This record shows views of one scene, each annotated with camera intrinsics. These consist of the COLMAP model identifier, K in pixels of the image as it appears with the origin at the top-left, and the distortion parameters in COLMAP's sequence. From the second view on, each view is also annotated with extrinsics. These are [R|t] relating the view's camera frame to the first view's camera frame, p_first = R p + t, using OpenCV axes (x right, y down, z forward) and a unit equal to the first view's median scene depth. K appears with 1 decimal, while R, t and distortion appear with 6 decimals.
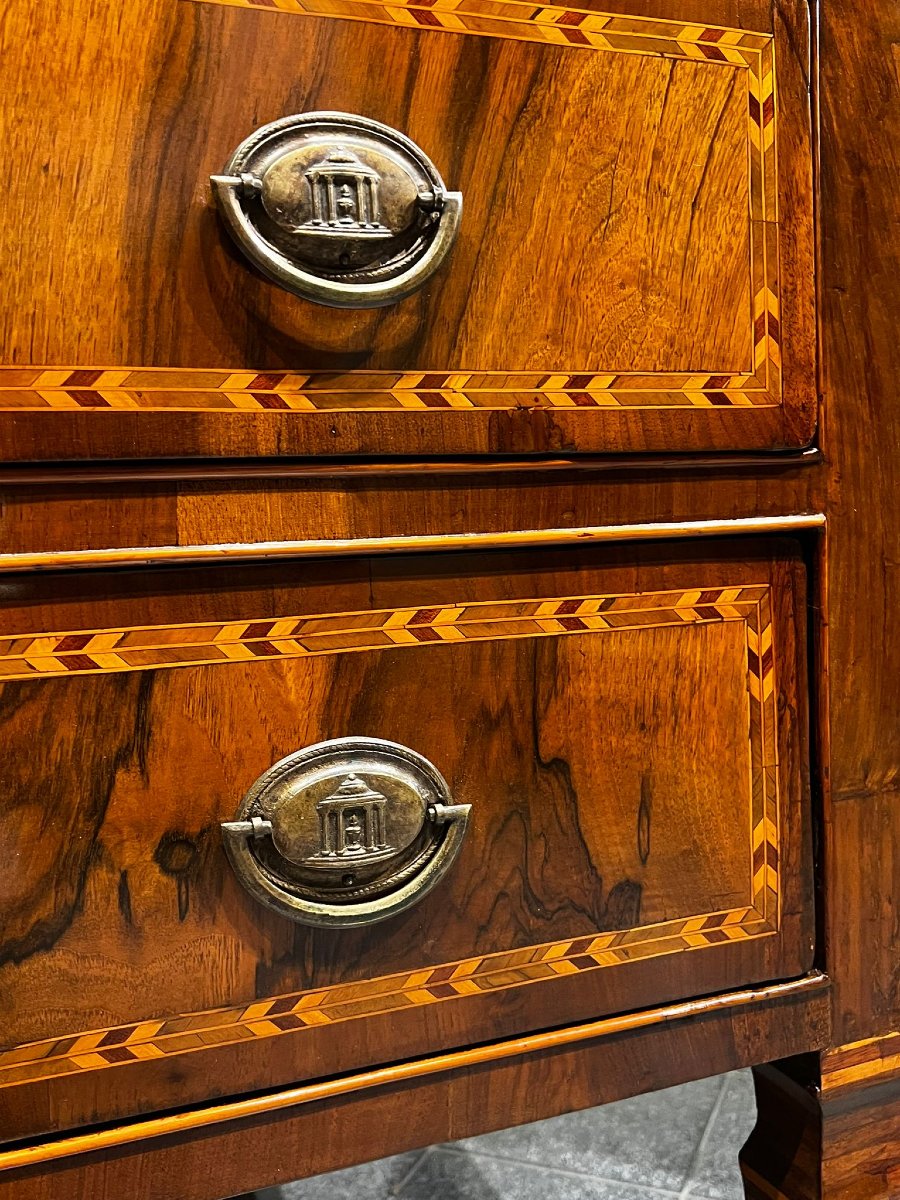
lens RADIAL K [[1137.6, 0, 449.0], [0, 1137.6, 603.1], [0, 0, 1]] dist [0.014236, 0.000000]
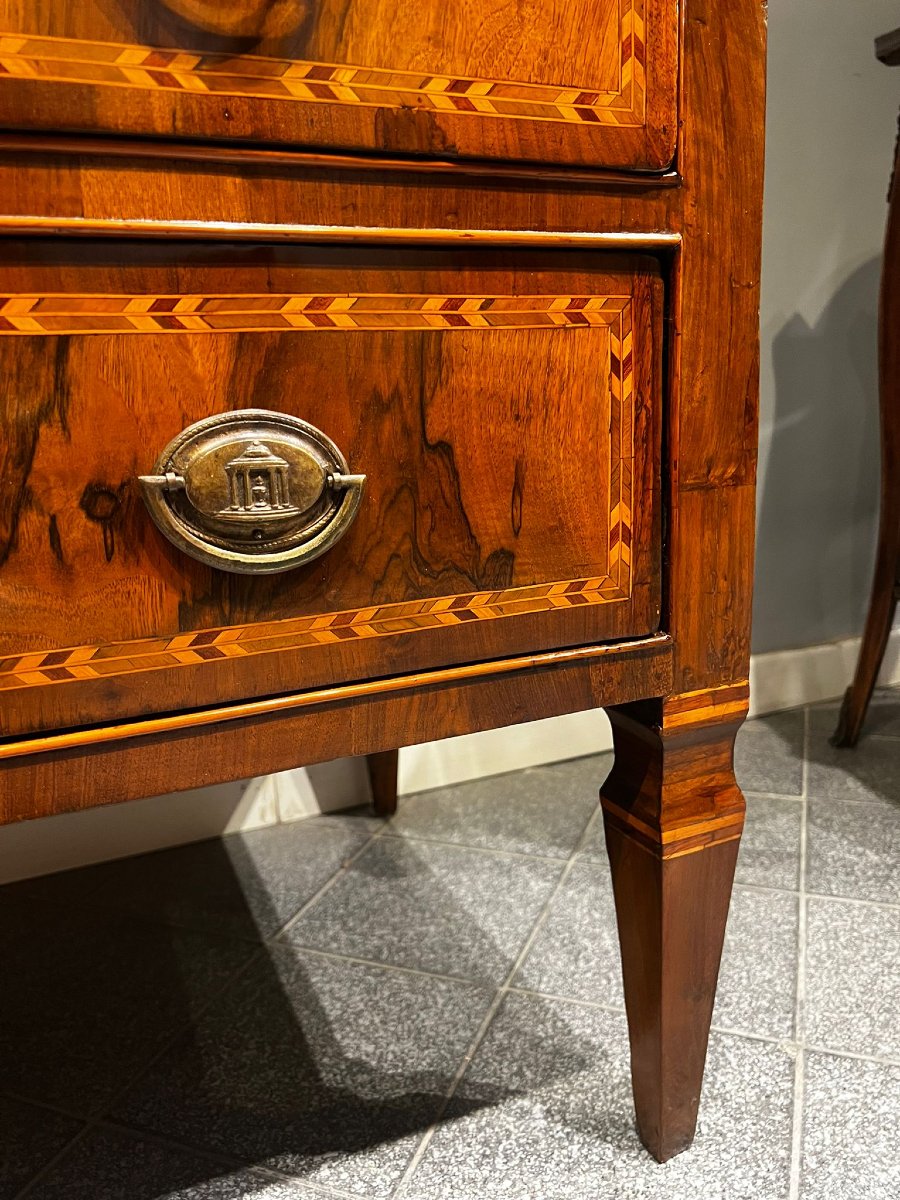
lens RADIAL K [[916.9, 0, 451.0], [0, 916.9, 602.3], [0, 0, 1]] dist [0.025270, -0.043240]
pose [[0.999139, -0.008671, 0.040568, 0.066881], [0.002735, 0.989555, 0.144131, 0.169741], [-0.041394, -0.143896, 0.988727, 0.055461]]
